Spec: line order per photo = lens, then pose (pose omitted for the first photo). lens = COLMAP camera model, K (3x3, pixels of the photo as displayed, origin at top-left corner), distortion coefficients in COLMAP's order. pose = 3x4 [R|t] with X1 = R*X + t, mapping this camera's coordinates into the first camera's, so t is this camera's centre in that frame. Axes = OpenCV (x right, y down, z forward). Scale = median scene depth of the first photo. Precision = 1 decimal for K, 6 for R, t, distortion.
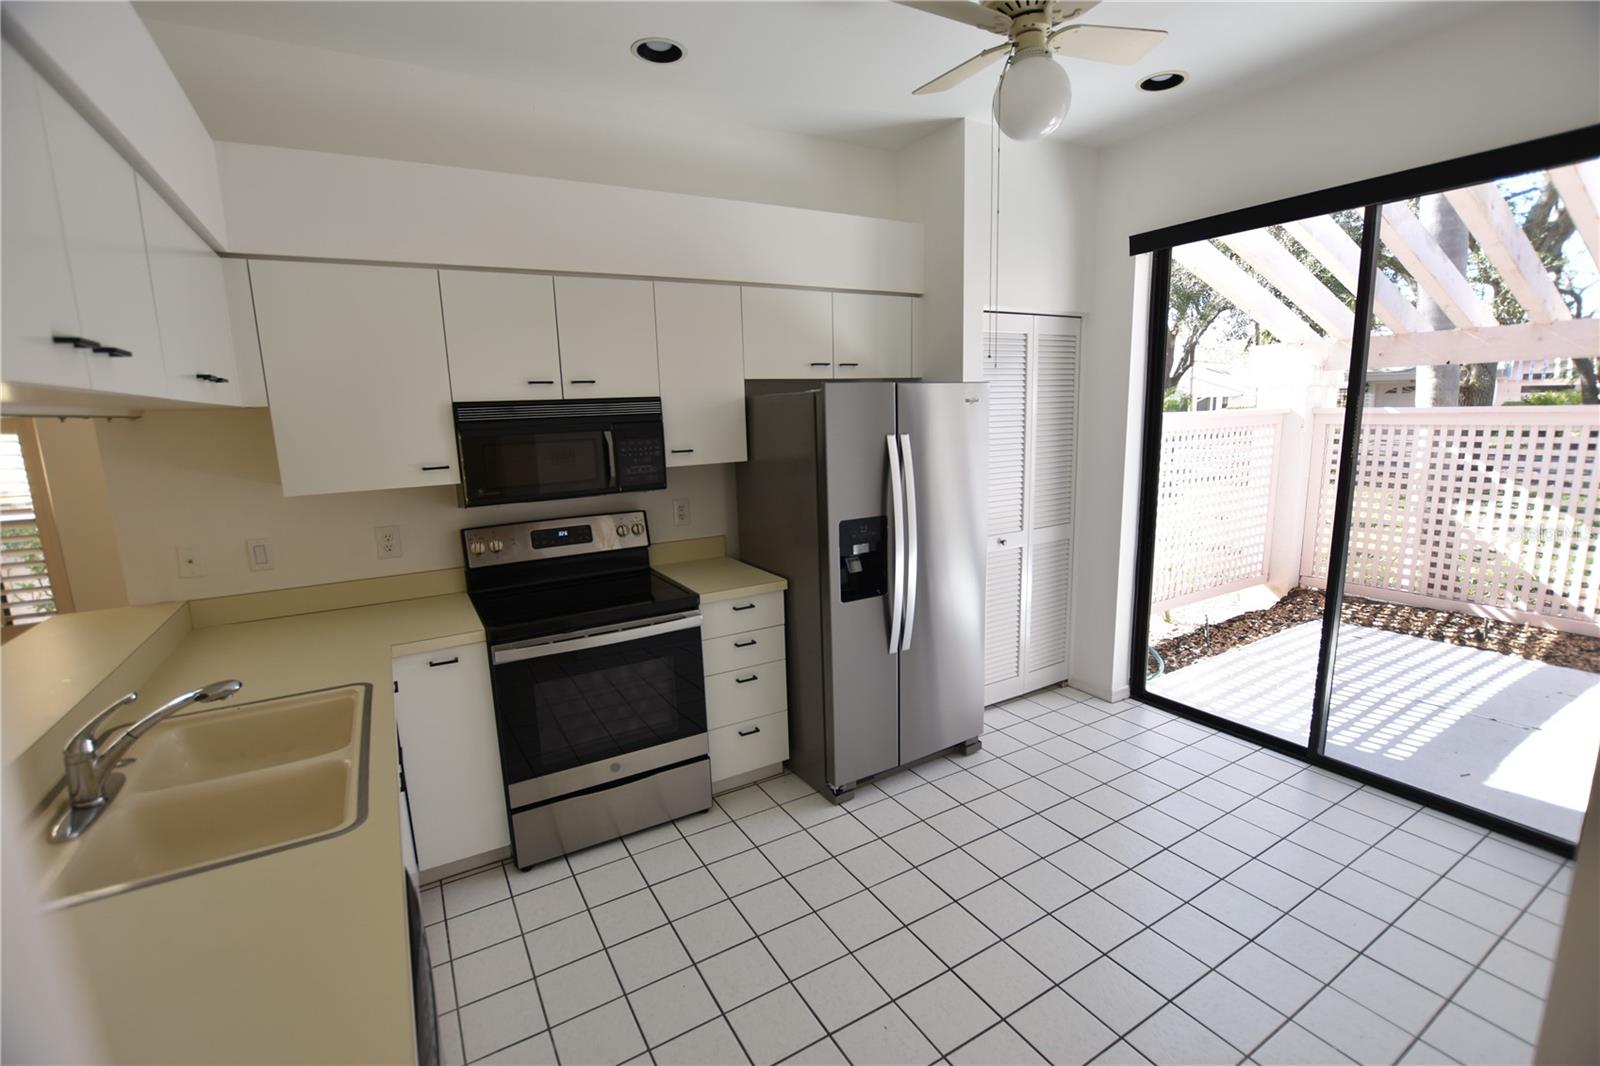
lens RADIAL K [[704.4, 0, 805.0], [0, 704.4, 534.1], [0, 0, 1]] dist [-0.035948, 0.001664]
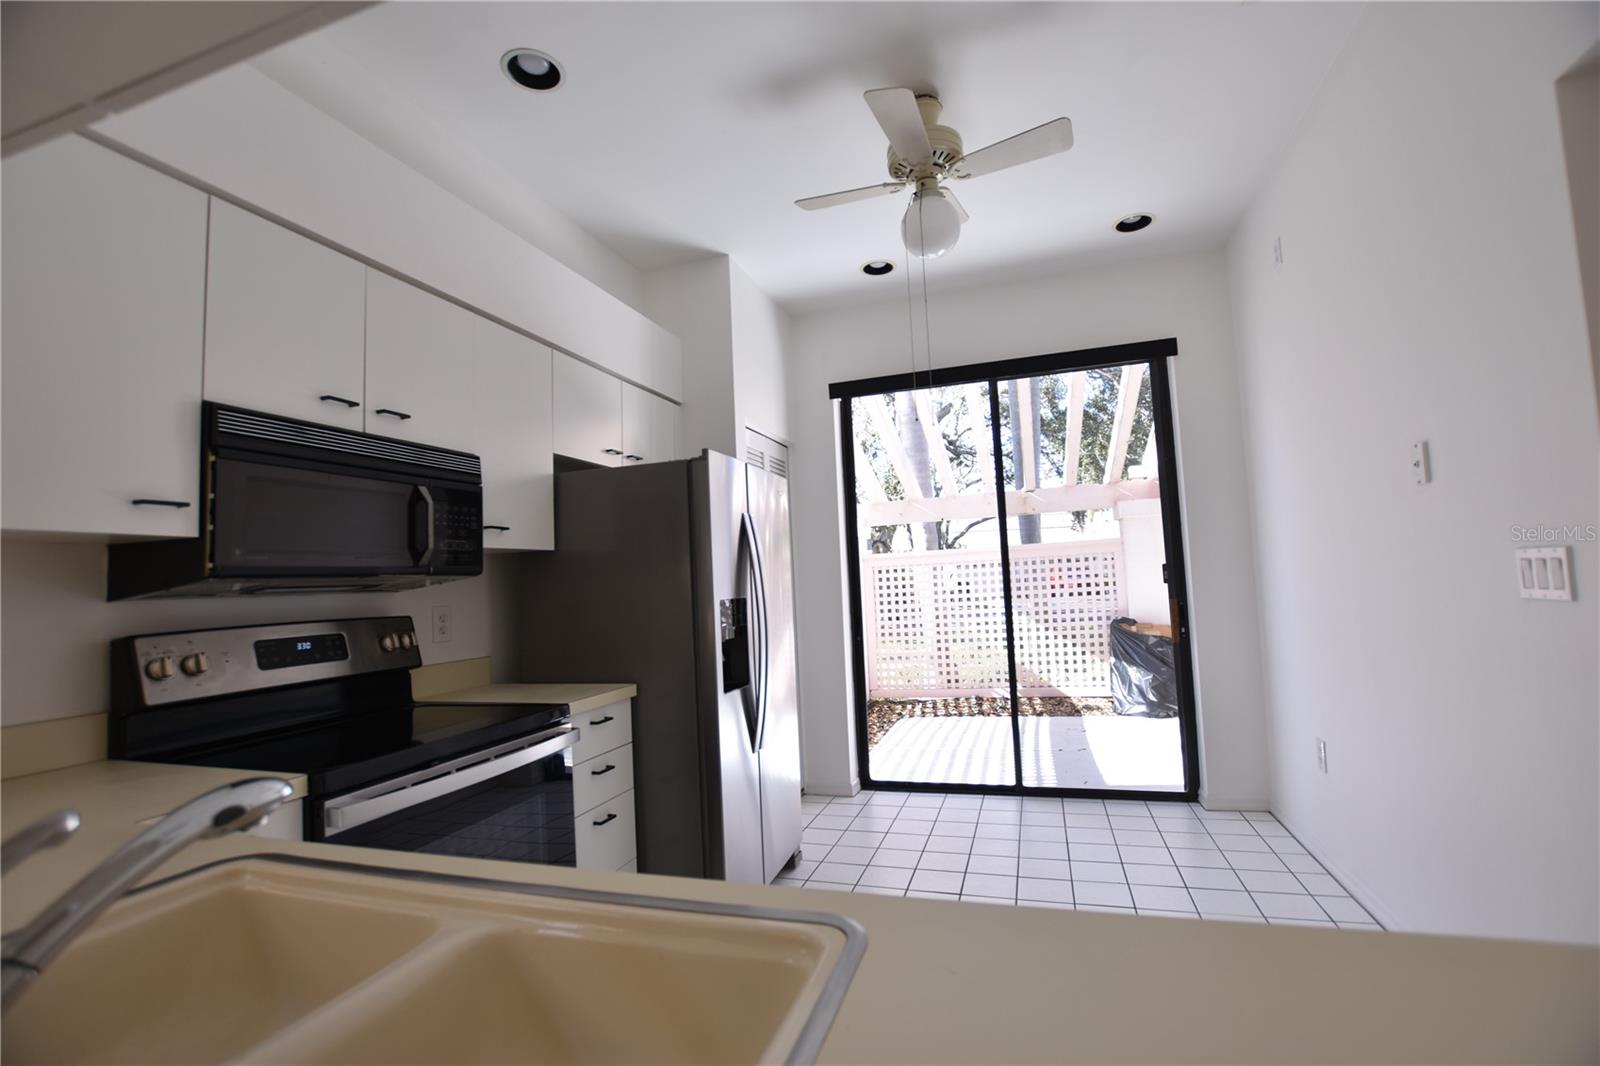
lens RADIAL K [[704.4, 0, 804.2], [0, 704.4, 535.0], [0, 0, 1]] dist [-0.035948, 0.001664]
pose [[0.752924, 0.037632, 0.657031, -0.426485], [0.140194, 0.966277, -0.215999, 0.102008], [-0.643002, 0.254742, 0.722257, 0.237282]]
